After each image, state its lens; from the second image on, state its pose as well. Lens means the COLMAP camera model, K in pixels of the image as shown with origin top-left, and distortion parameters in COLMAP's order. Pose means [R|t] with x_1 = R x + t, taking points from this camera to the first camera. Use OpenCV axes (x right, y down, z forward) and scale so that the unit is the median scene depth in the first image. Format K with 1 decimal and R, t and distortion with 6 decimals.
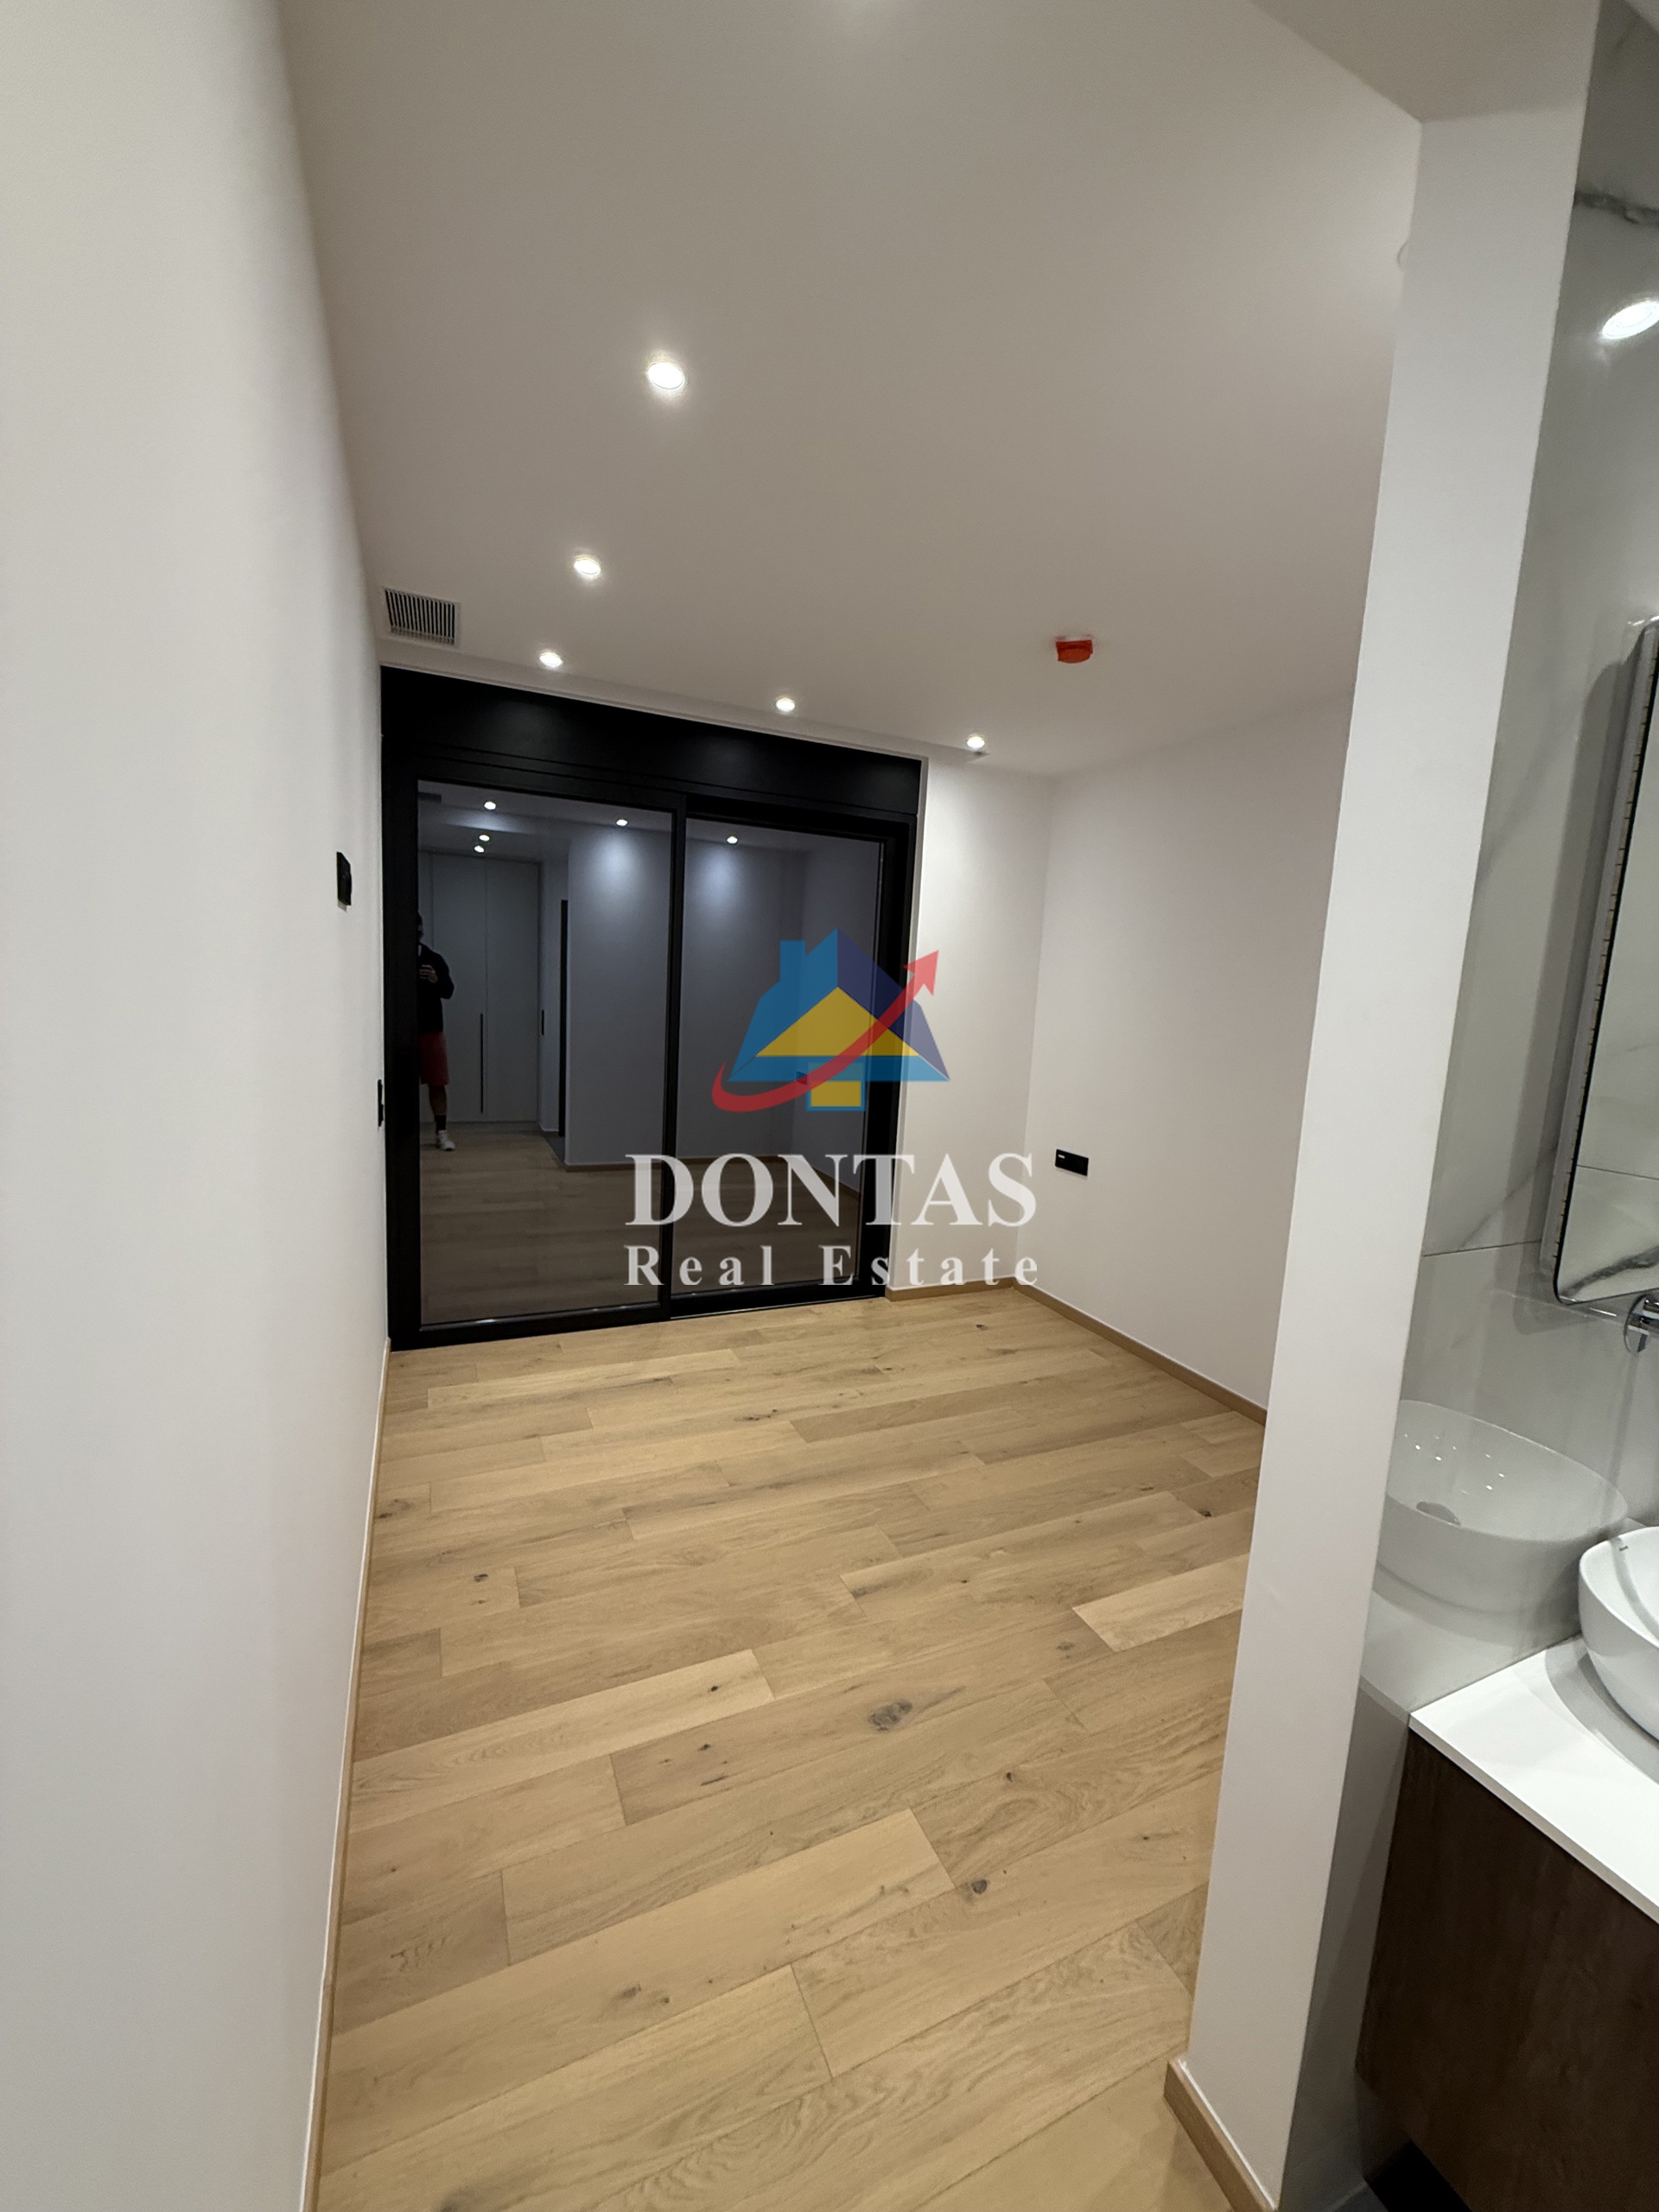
lens RADIAL K [[876.7, 0, 832.6], [0, 876.7, 1097.4], [0, 0, 1]] dist [-0.002723, 0.000002]
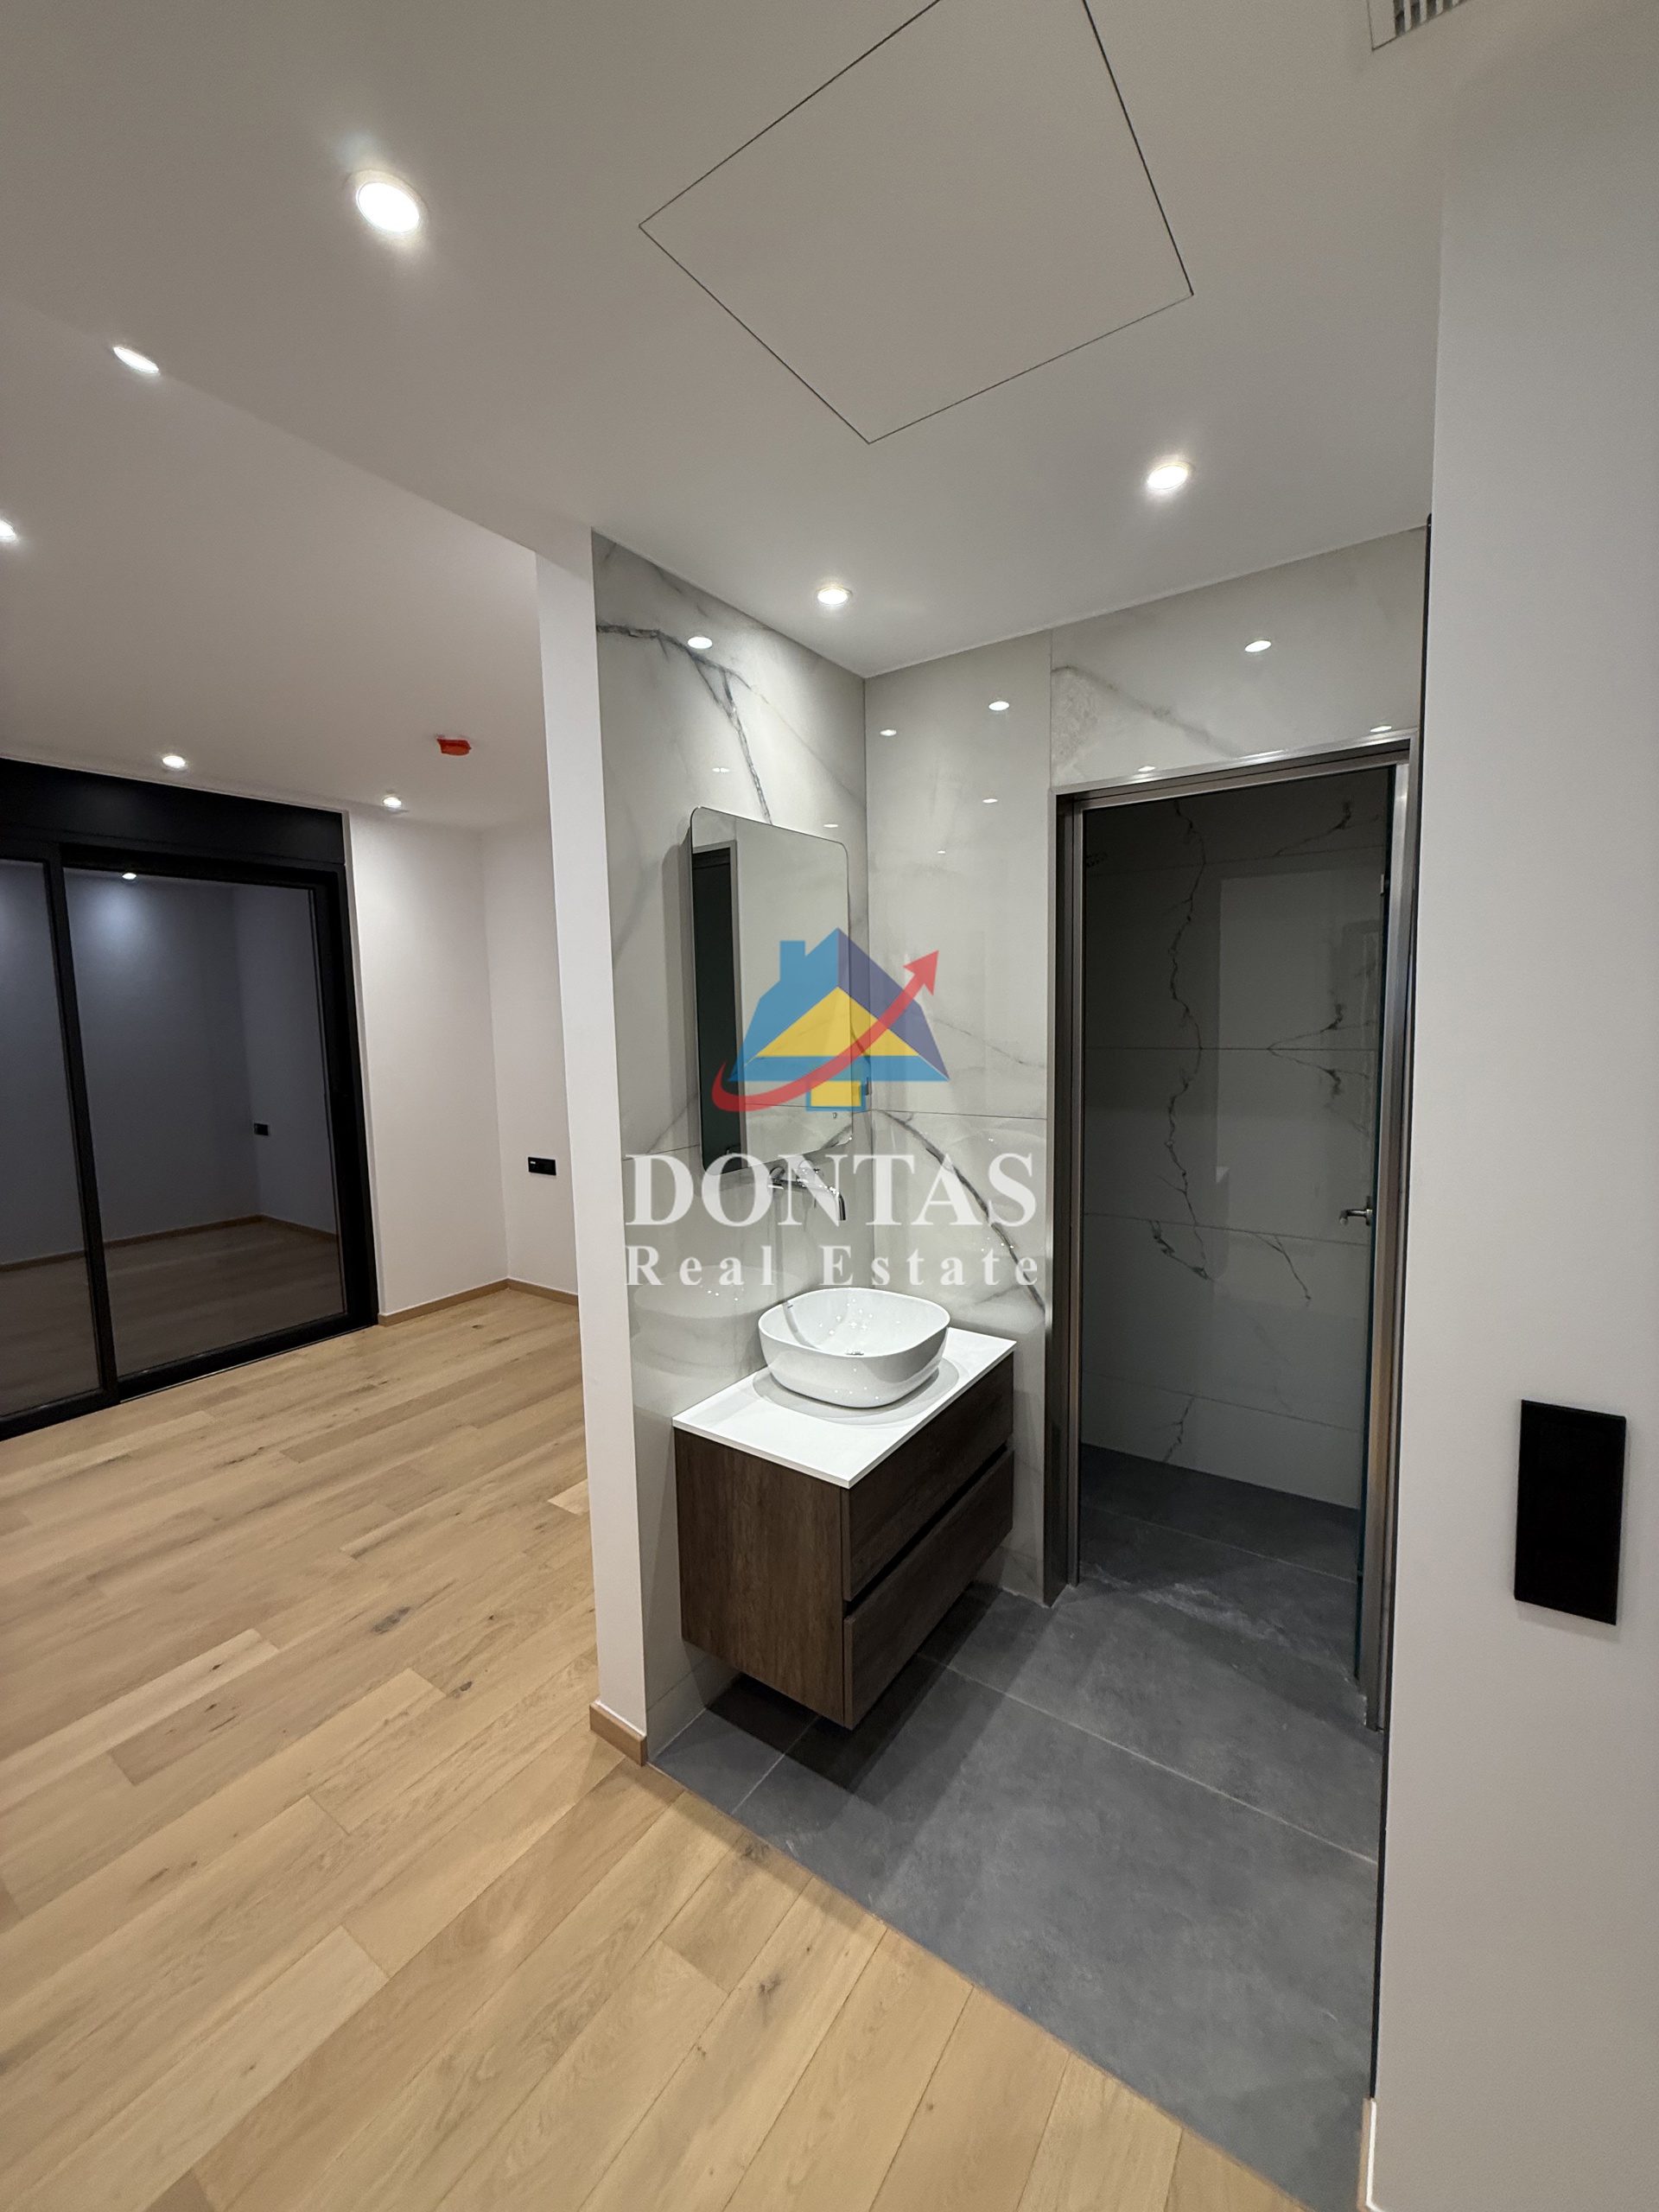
lens RADIAL K [[876.7, 0, 832.6], [0, 876.7, 1097.4], [0, 0, 1]] dist [-0.002723, 0.000002]
pose [[0.853973, -0.123898, 0.505351, 0.044477], [0.134335, 0.990808, 0.015911, 0.027211], [-0.502678, 0.054299, 0.862767, -0.282374]]
